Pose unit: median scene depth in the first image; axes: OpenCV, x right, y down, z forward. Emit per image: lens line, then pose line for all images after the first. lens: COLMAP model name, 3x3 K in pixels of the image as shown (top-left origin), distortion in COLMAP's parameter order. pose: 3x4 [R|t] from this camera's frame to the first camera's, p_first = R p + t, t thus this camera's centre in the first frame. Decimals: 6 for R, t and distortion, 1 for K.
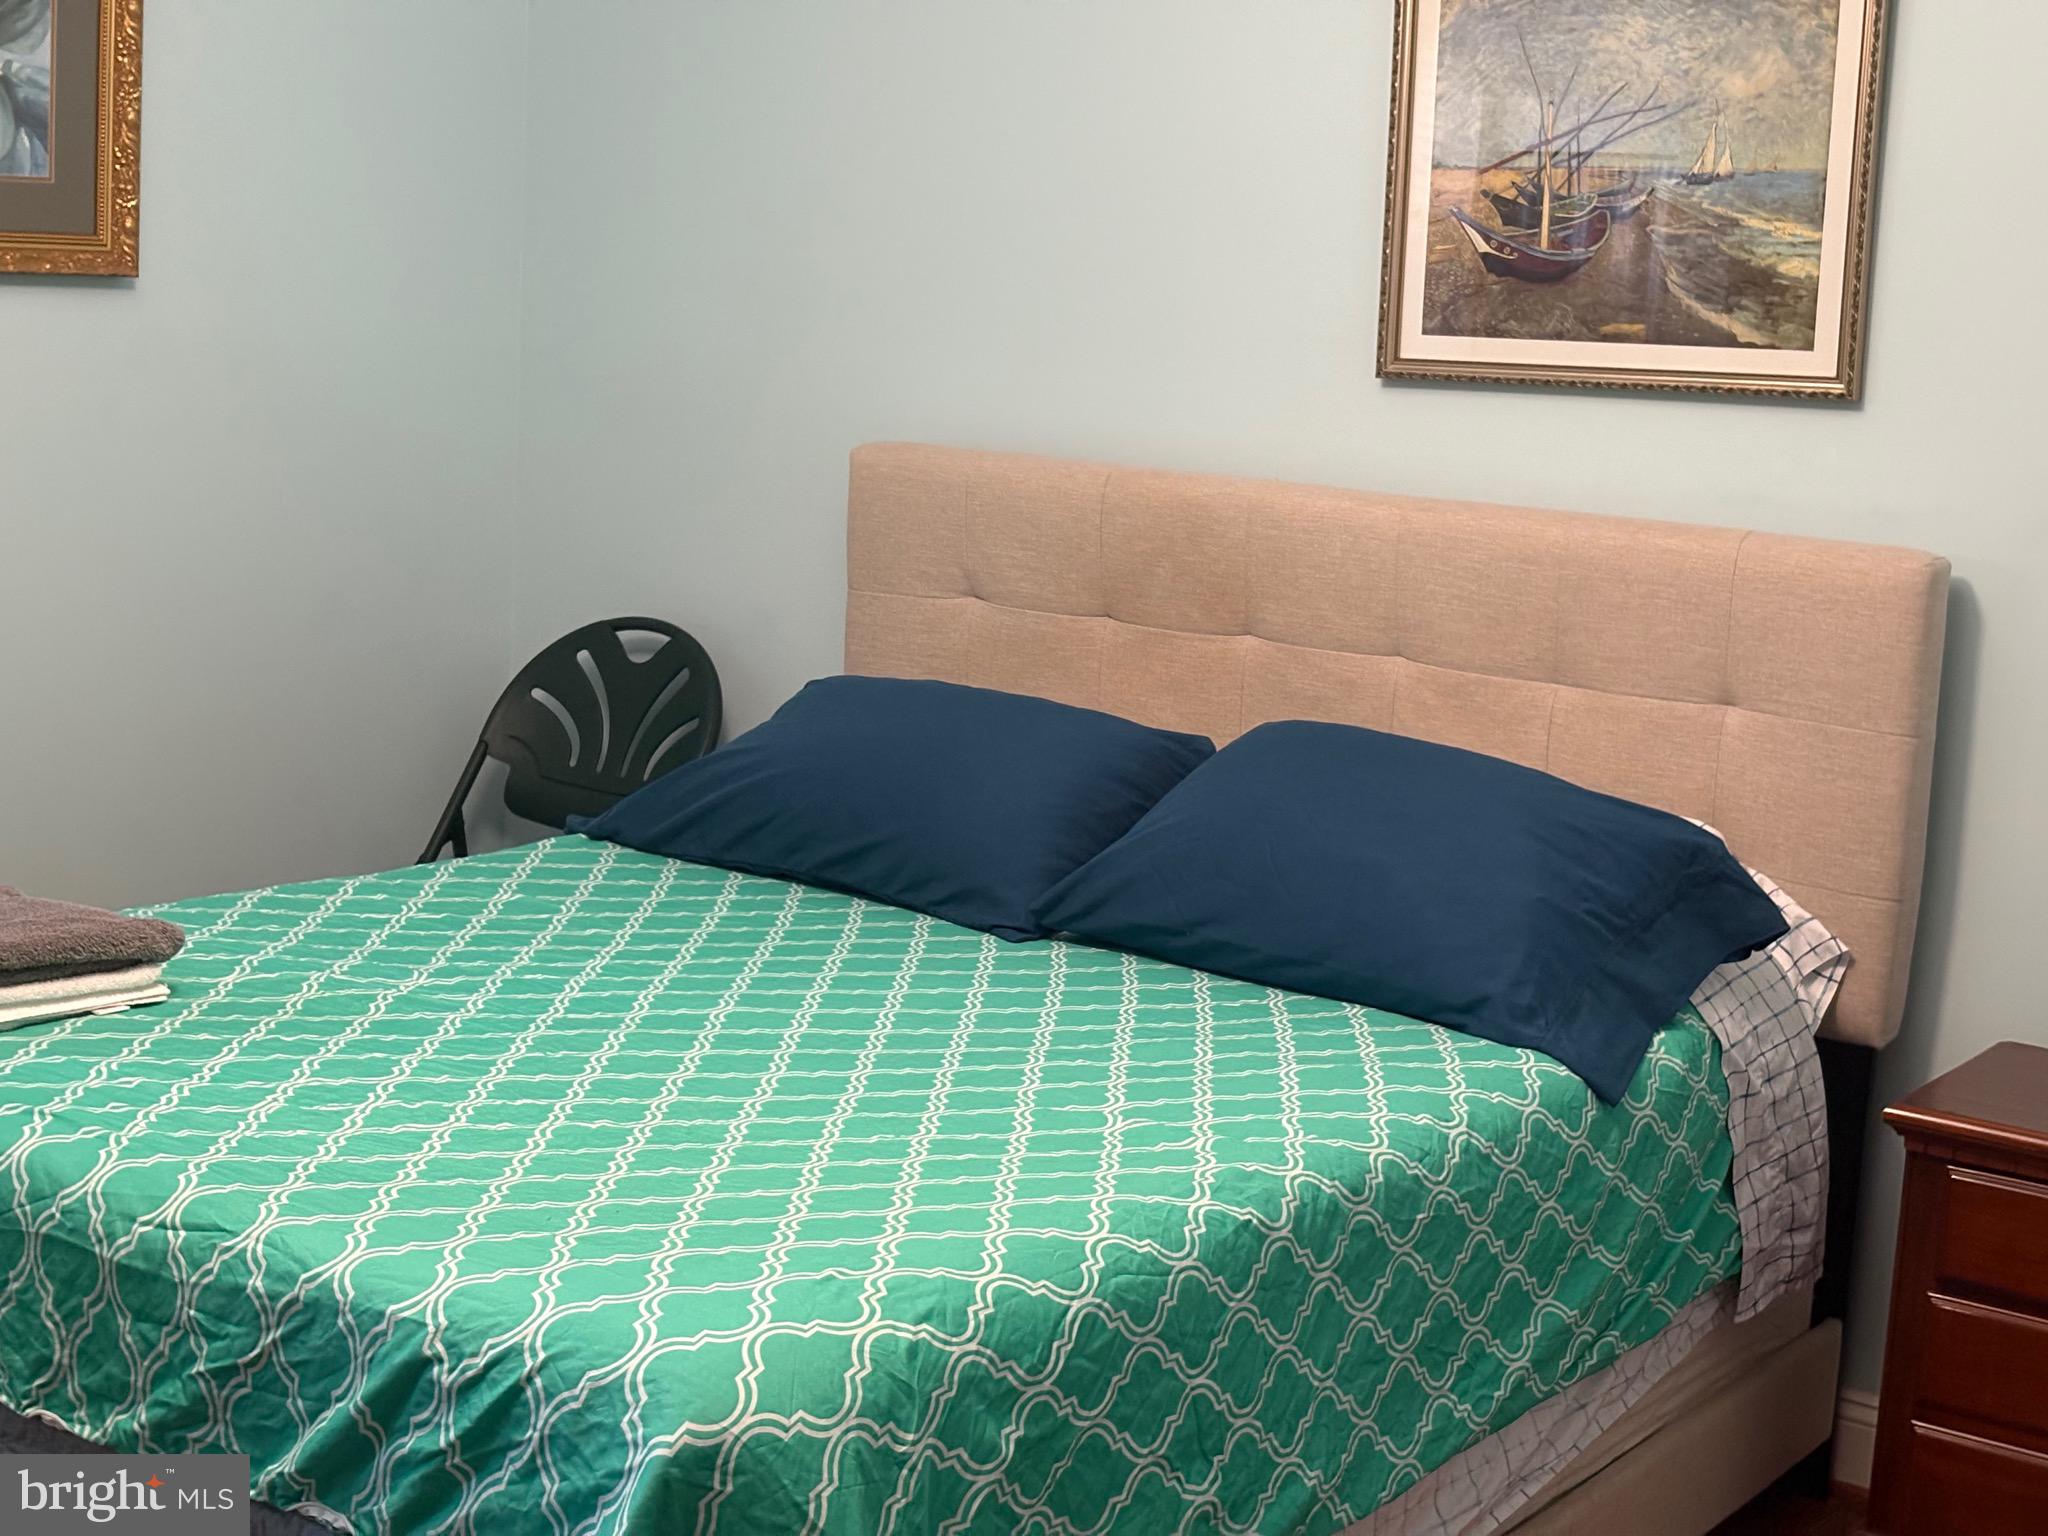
lens RADIAL K [[3110.4, 0, 1024.0], [0, 3110.4, 768.0], [0, 0, 1]] dist [0.257155, -1.041836]
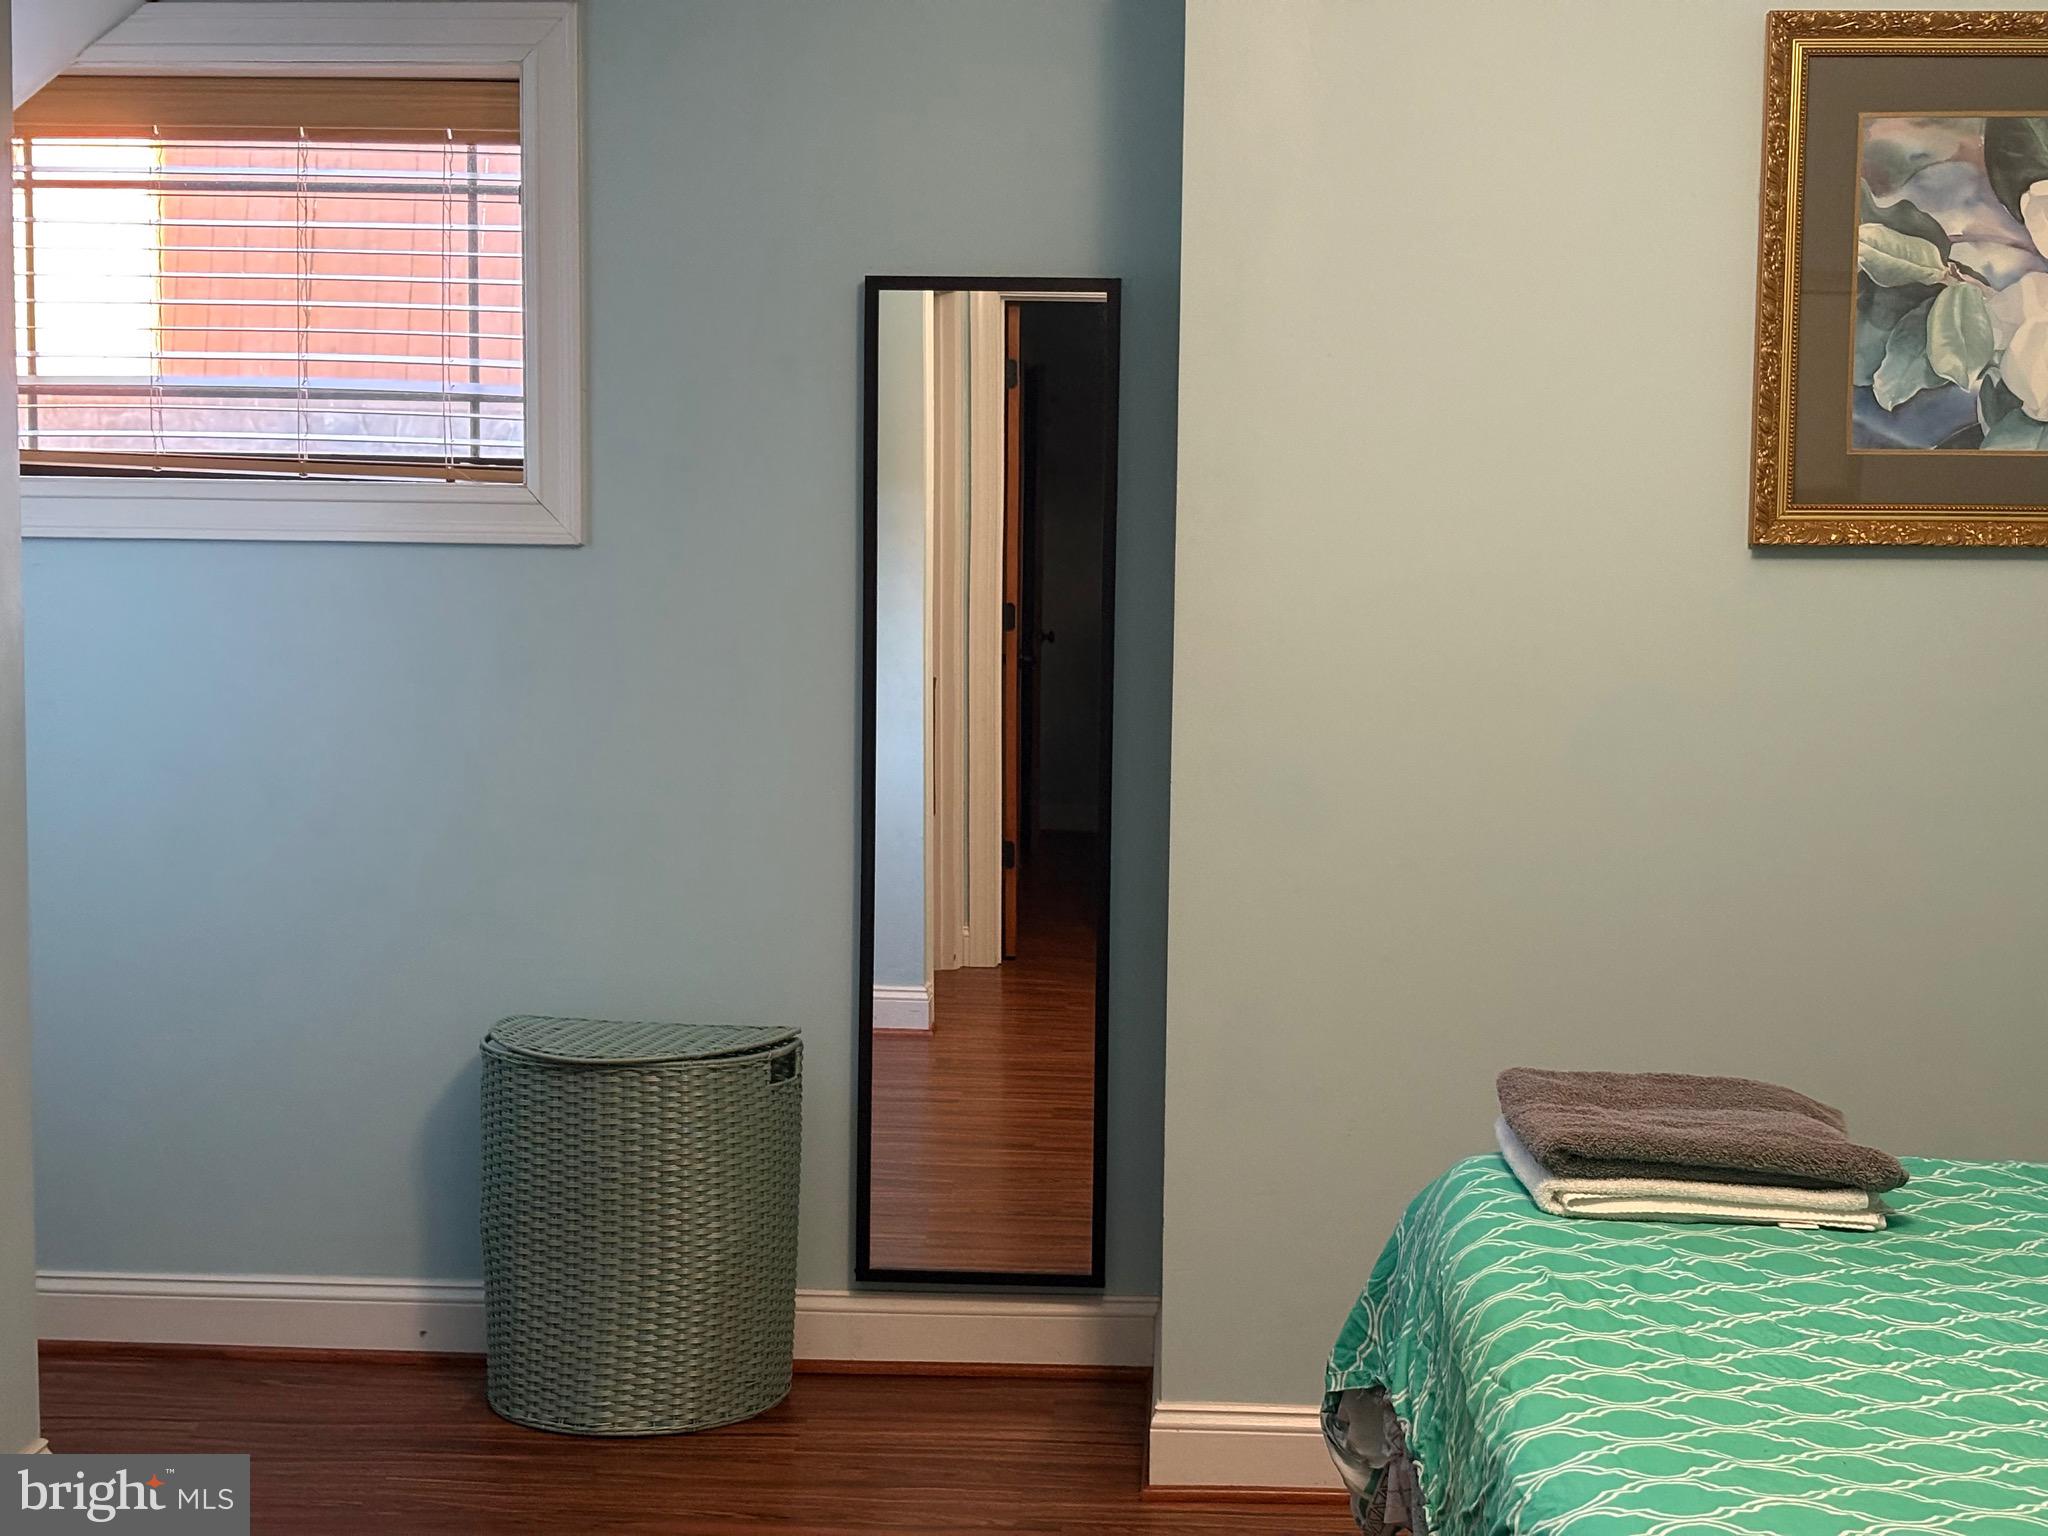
lens RADIAL K [[3110.4, 0, 1024.0], [0, 3110.4, 768.0], [0, 0, 1]] dist [0.257155, -1.041836]
pose [[0.521758, 0.015831, -0.852947, 0.428107], [-0.117487, 0.991634, -0.053463, 0.012937], [0.844965, 0.128105, 0.519253, 0.226120]]
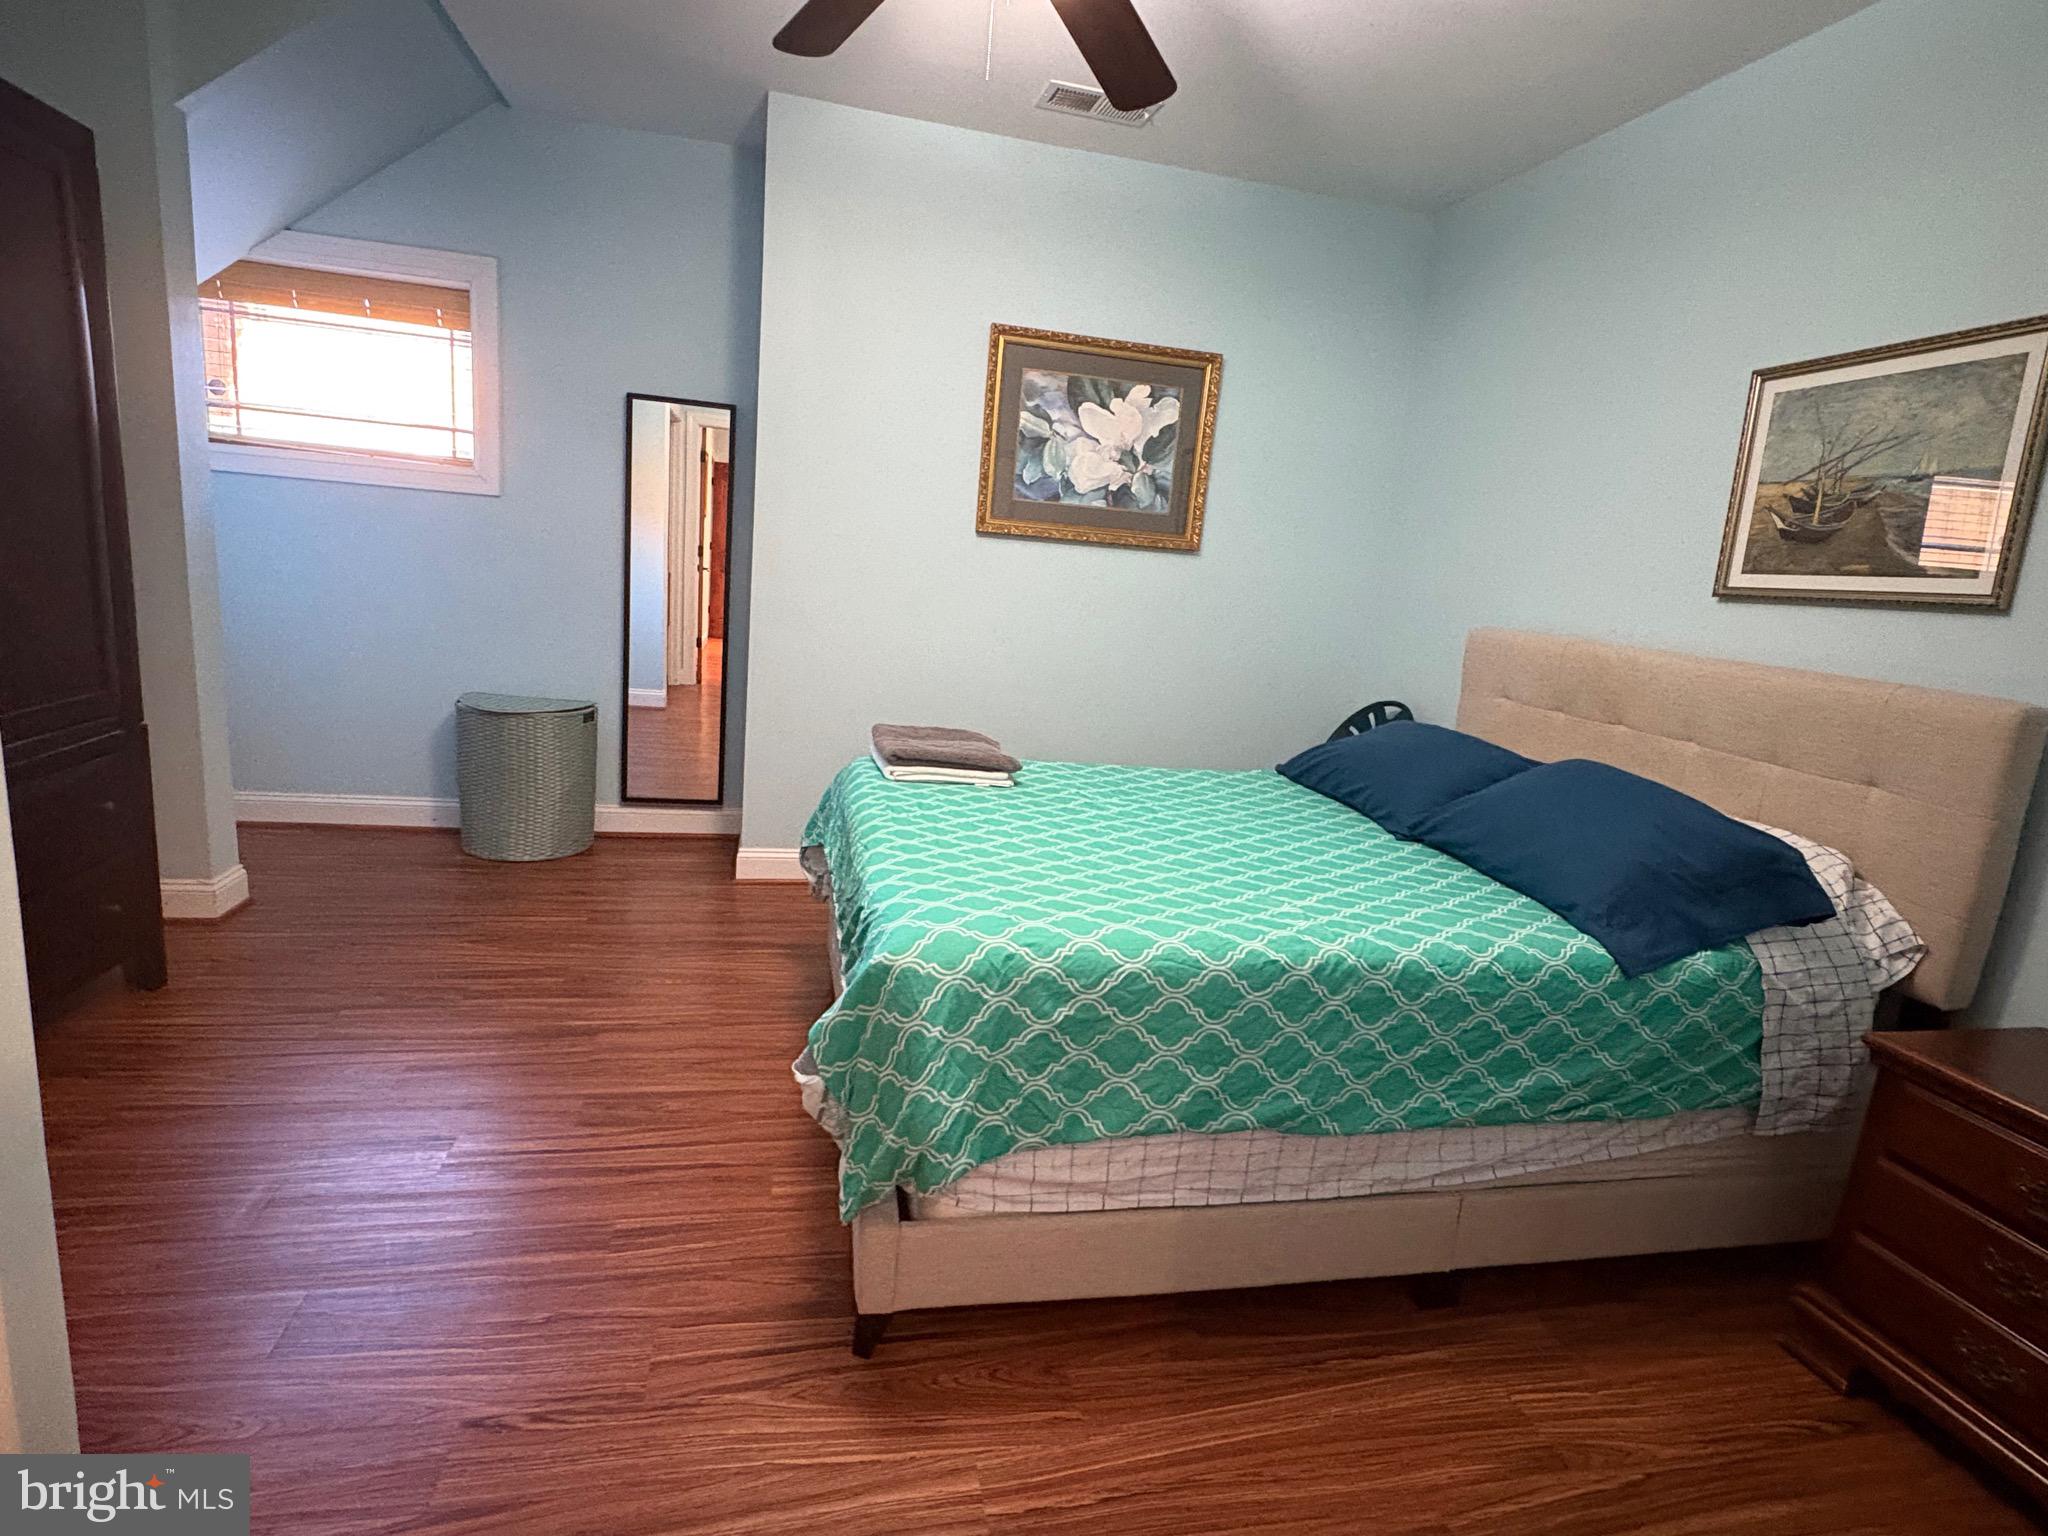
lens RADIAL K [[1048.5, 0, 1024.0], [0, 1048.5, 768.0], [0, 0, 1]] dist [0.001755, 0.000174]
pose [[0.734300, 0.139273, -0.664384, 0.315699], [-0.151779, 0.987633, 0.039284, 0.020607], [0.661639, 0.071993, 0.746358, 0.335839]]
